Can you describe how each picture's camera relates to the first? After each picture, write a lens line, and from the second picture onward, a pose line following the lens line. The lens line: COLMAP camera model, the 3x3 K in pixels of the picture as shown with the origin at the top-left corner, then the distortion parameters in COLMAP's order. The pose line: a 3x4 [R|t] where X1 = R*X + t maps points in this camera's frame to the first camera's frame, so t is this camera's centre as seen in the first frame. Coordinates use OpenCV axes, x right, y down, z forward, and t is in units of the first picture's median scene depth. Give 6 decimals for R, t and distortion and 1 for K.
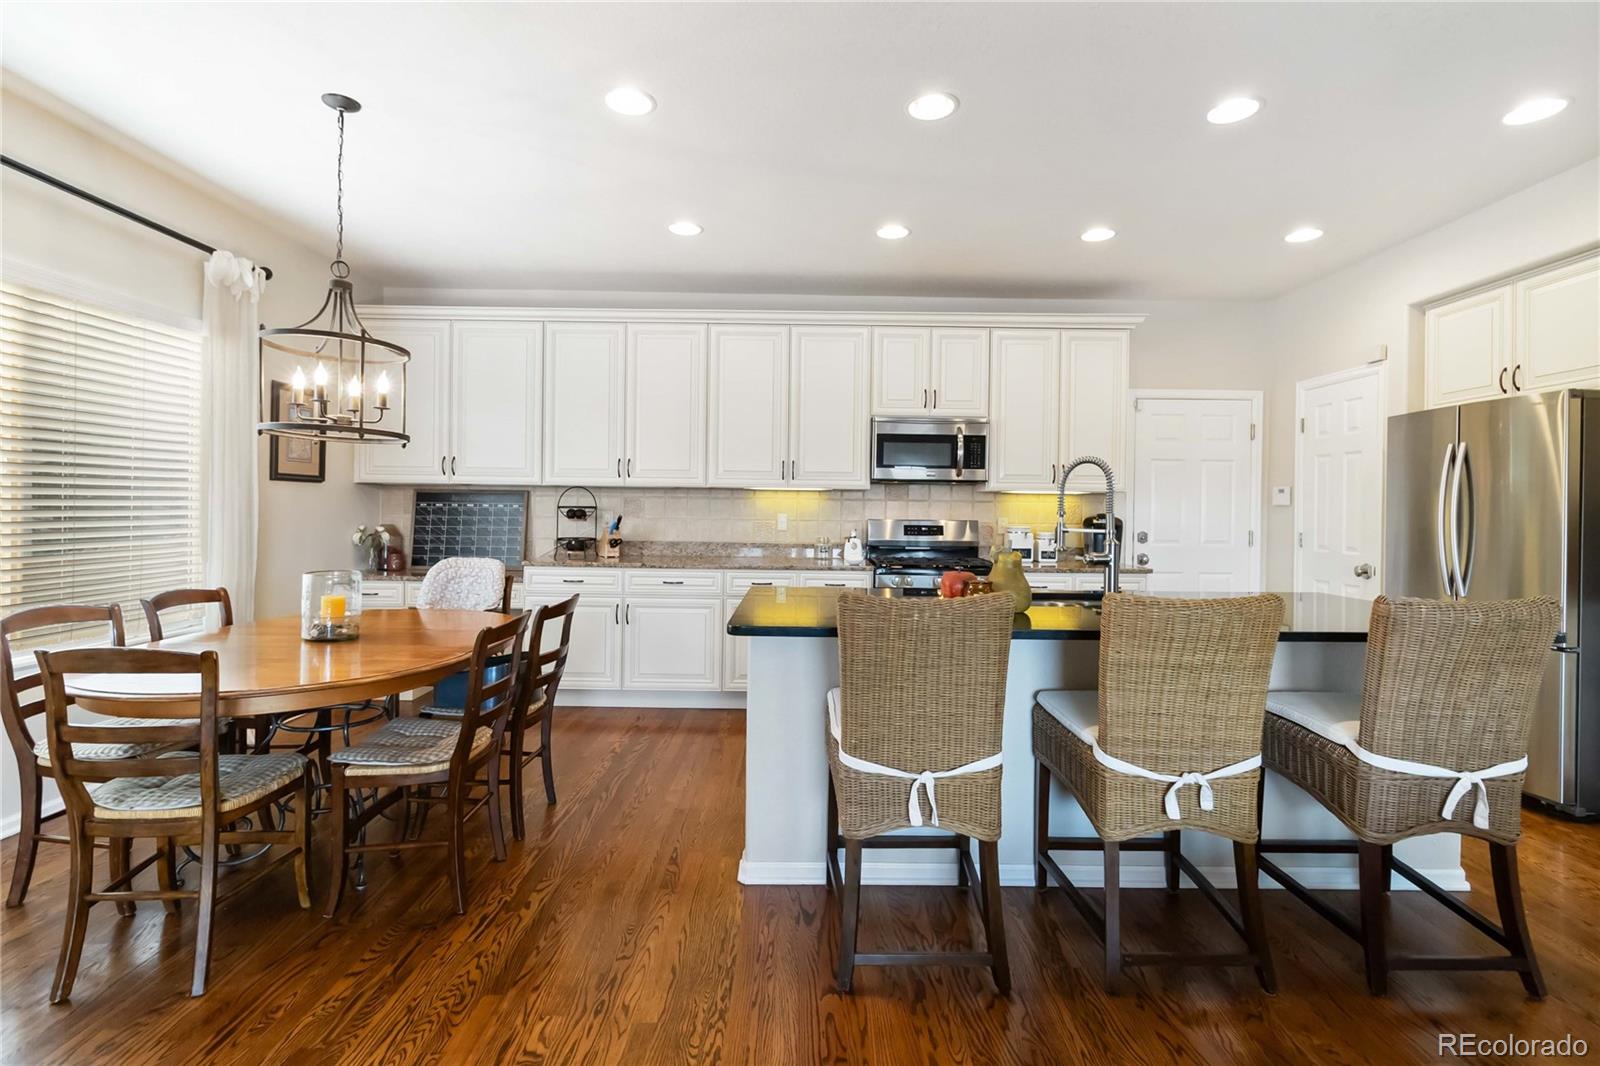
lens RADIAL K [[743.7, 0, 806.4], [0, 743.7, 510.1], [0, 0, 1]] dist [0.003892, 0.000203]
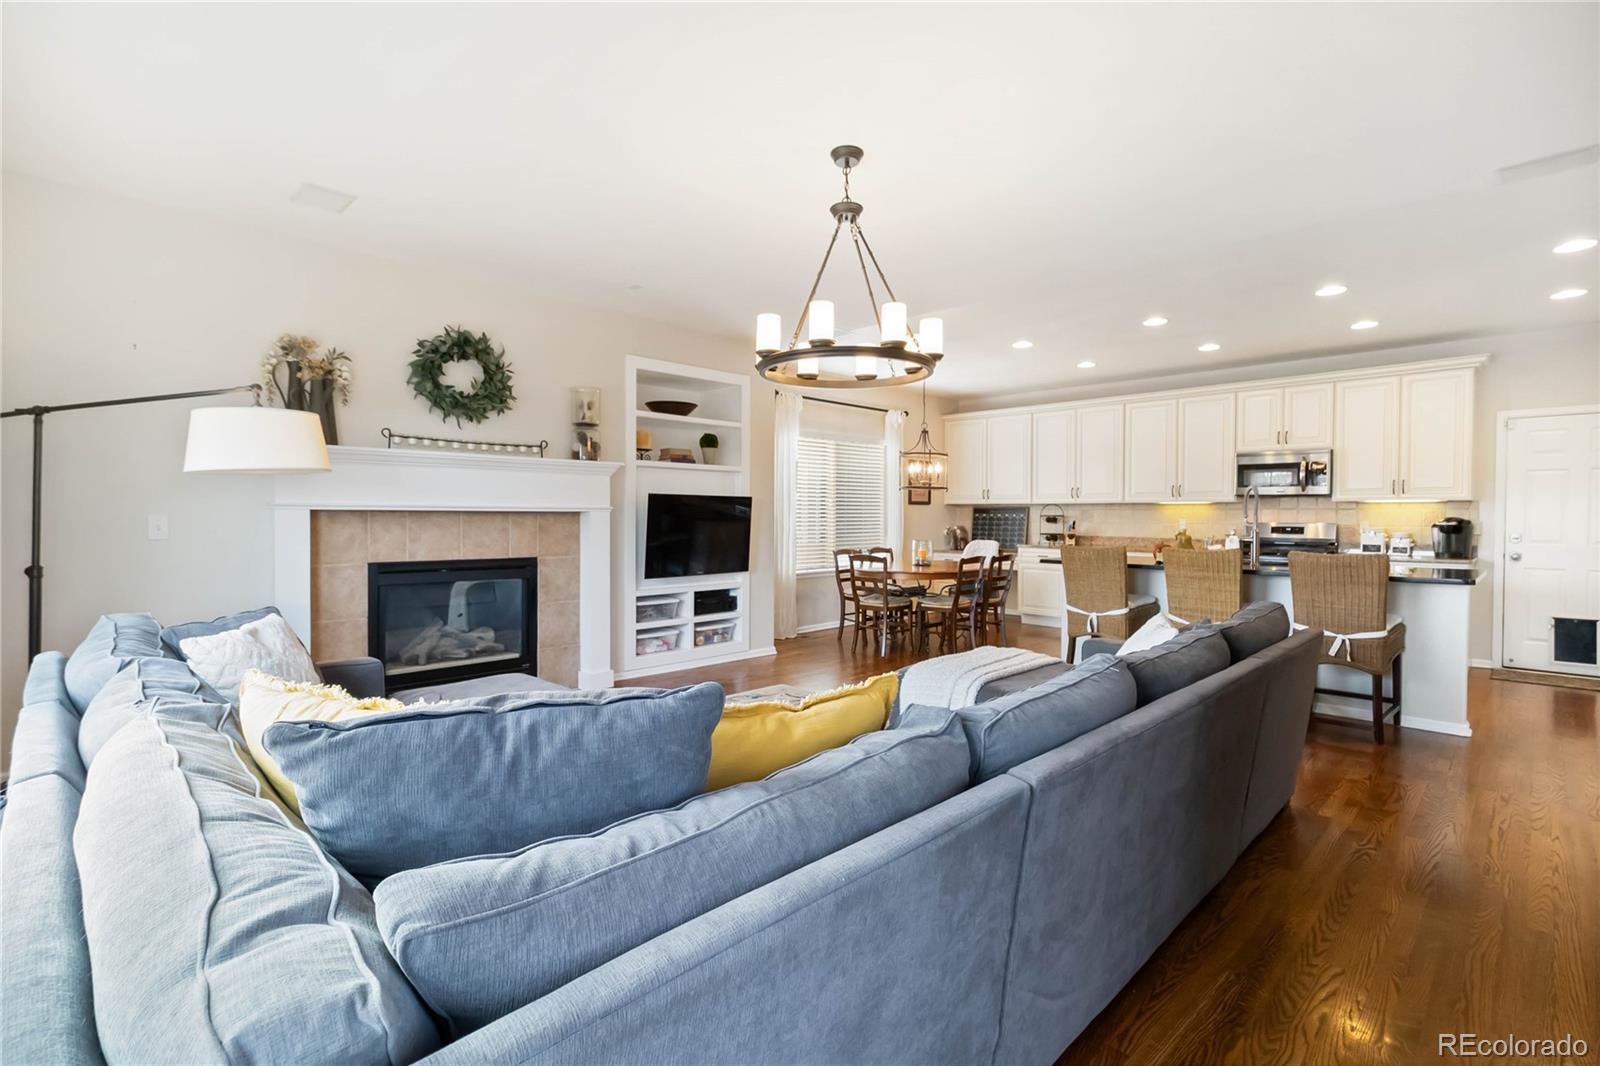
lens RADIAL K [[743.7, 0, 802.7], [0, 743.7, 525.9], [0, 0, 1]] dist [0.003892, 0.000203]
pose [[0.700000, 0.001574, -0.714141, 0.543653], [0.003392, 0.999979, 0.005529, 0.008256], [0.714135, -0.006293, 0.699980, -0.656960]]
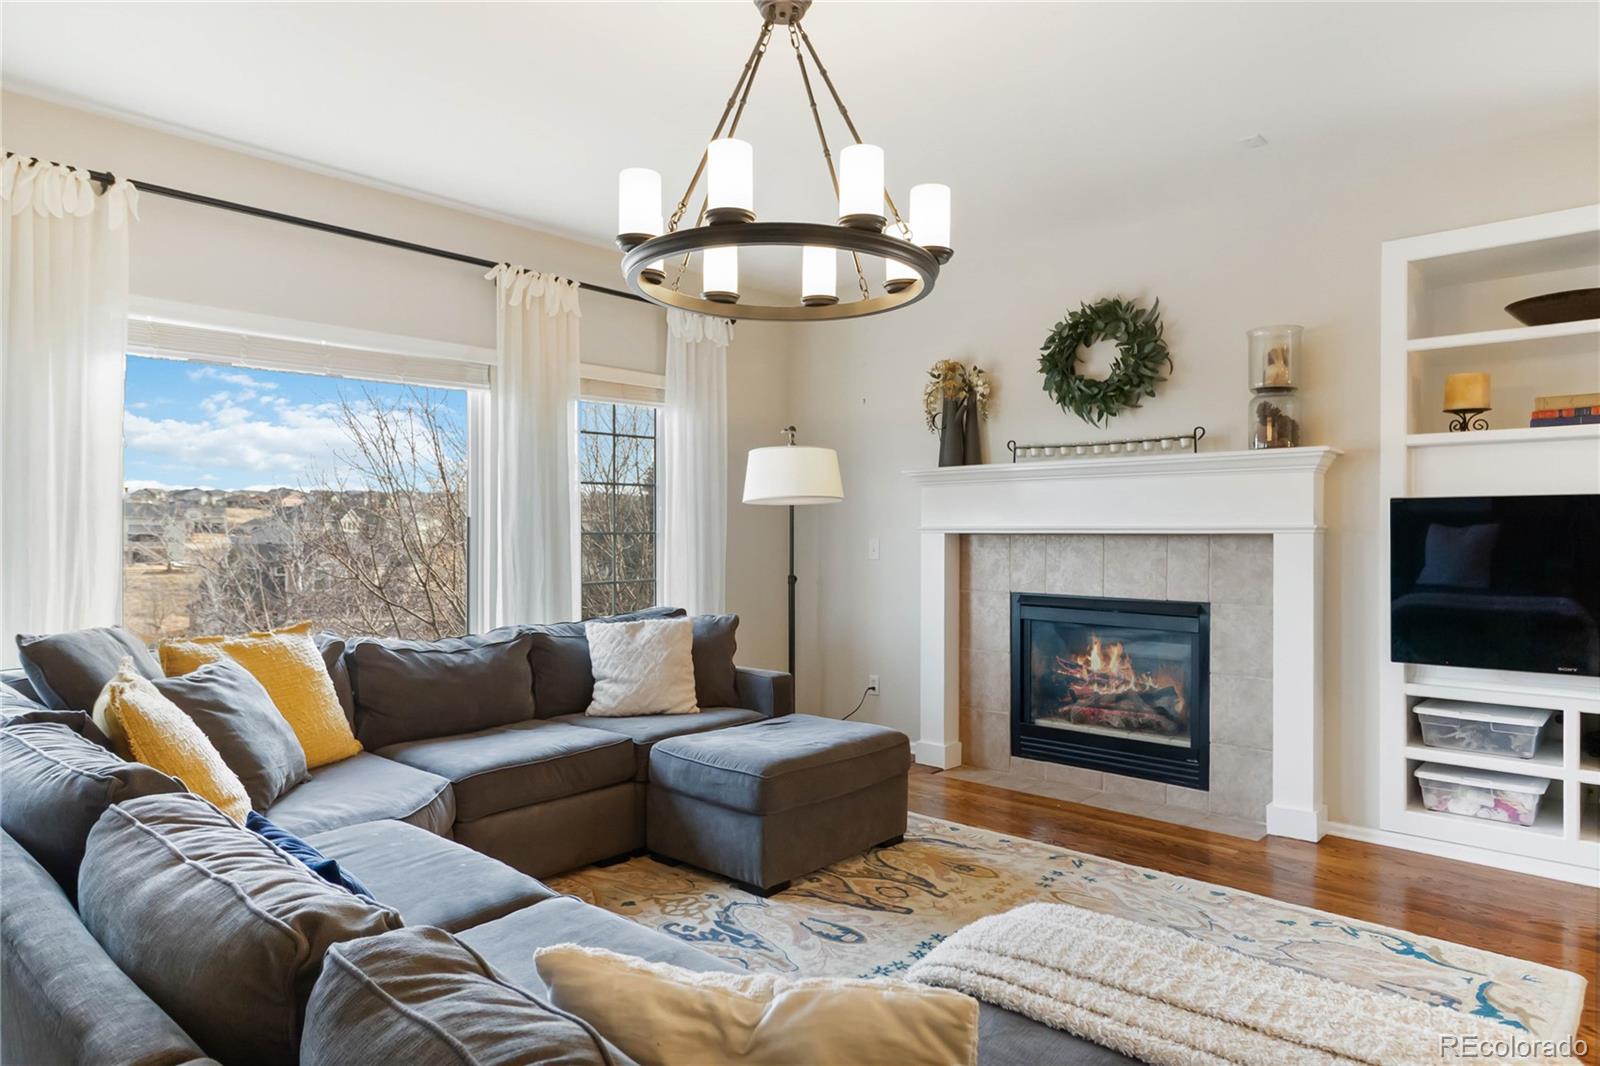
lens RADIAL K [[963.8, 0, 799.9], [0, 963.8, 546.2], [0, 0, 1]] dist [0.002055, -0.001208]
pose [[-0.687195, -0.007642, -0.726433, 0.448492], [-0.012555, 0.999920, 0.001358, 0.007671], [0.726364, 0.010053, -0.687236, 0.153755]]
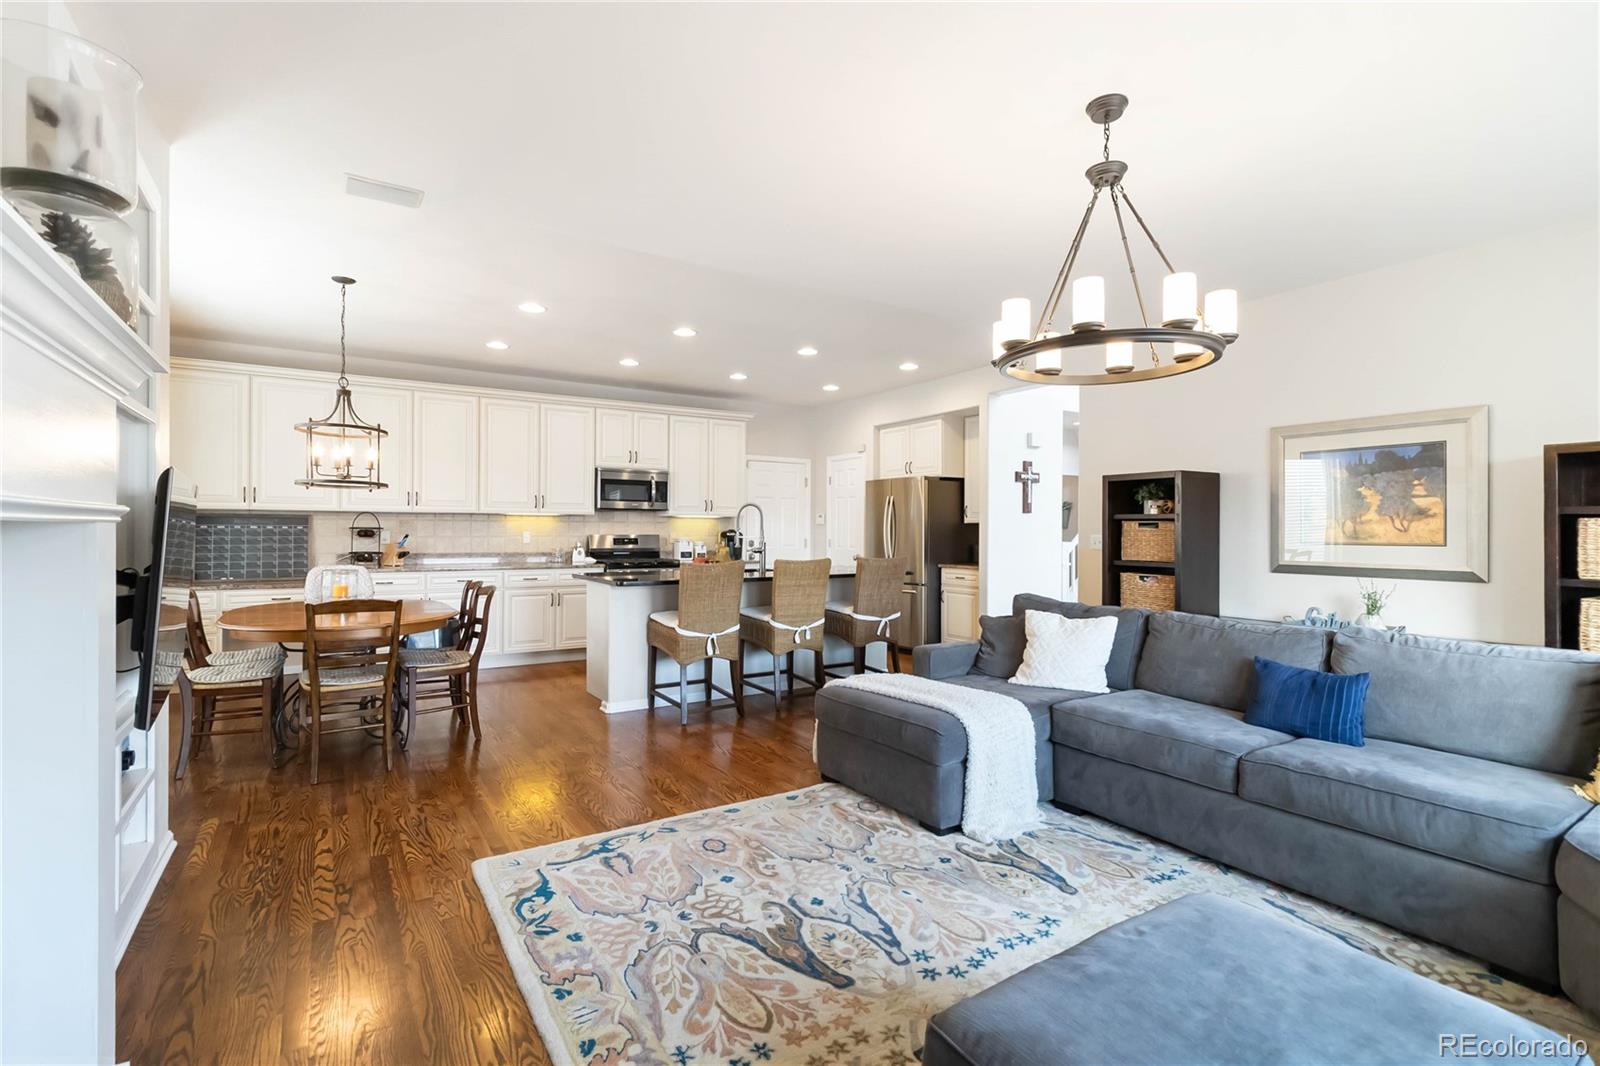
lens RADIAL K [[743.7, 0, 804.1], [0, 743.7, 524.0], [0, 0, 1]] dist [0.003892, 0.000203]
pose [[0.844794, -0.004263, 0.535075, -0.367234], [0.007028, 0.999970, -0.003129, -0.001806], [-0.535046, 0.006404, 0.844798, -0.510313]]
